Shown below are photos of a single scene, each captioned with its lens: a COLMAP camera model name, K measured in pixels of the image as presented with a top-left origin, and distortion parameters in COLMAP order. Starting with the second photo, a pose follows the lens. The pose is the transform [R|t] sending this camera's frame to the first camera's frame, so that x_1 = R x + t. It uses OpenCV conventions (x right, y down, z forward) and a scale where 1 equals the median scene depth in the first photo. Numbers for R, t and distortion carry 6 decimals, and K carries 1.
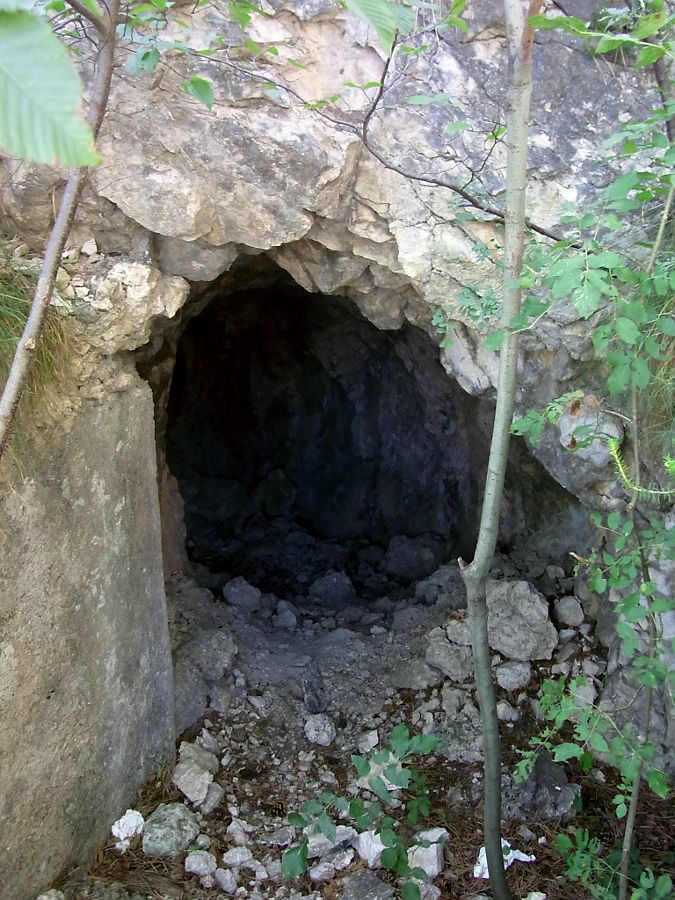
lens RADIAL K [[848.7, 0, 337.1], [0, 848.7, 452.9], [0, 0, 1]] dist [-0.007978, 0.000000]
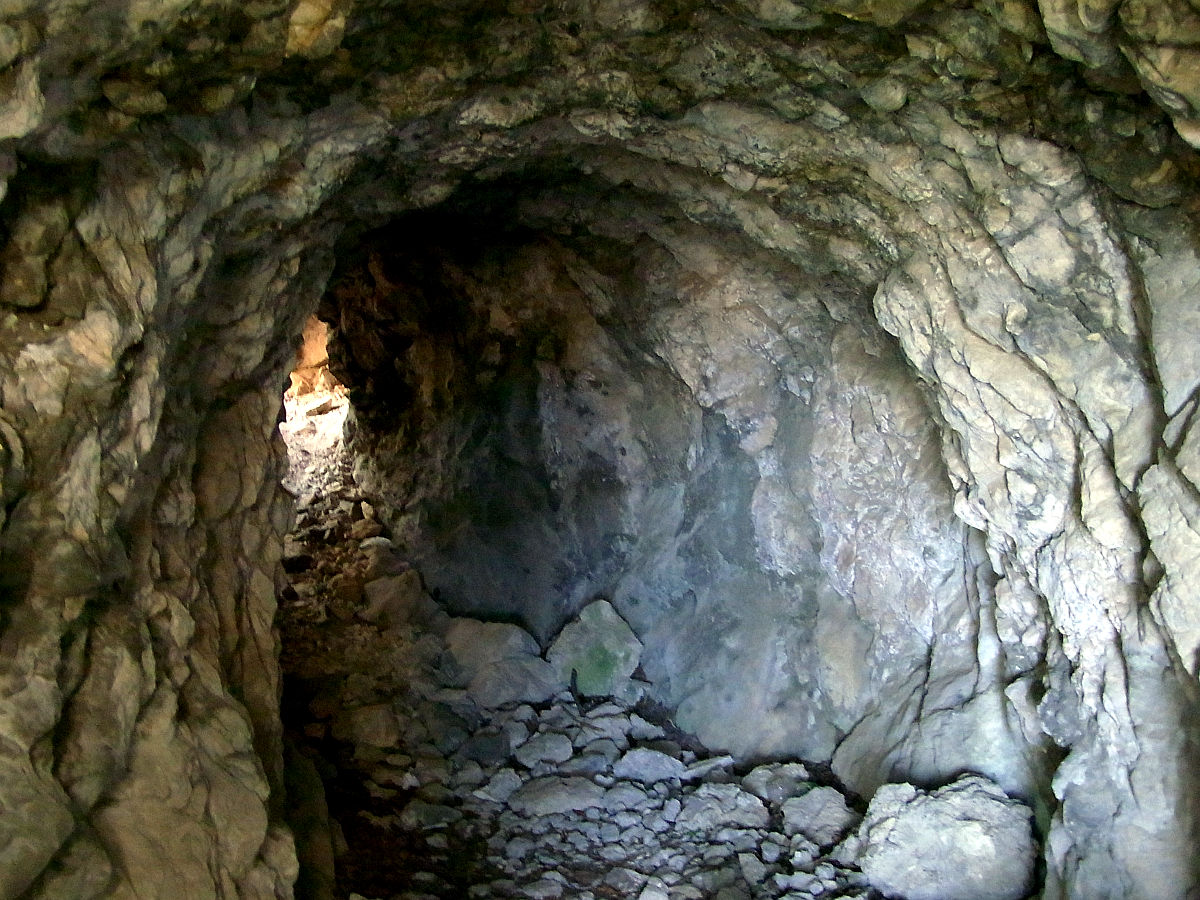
lens RADIAL K [[1131.6, 0, 595.2], [0, 1131.6, 451.4], [0, 0, 1]] dist [-0.007978, 0.000000]
pose [[0.994524, -0.040830, -0.096204, -0.007287], [0.034205, 0.996993, -0.069531, -0.022201], [0.098754, 0.065859, 0.992930, 0.374852]]
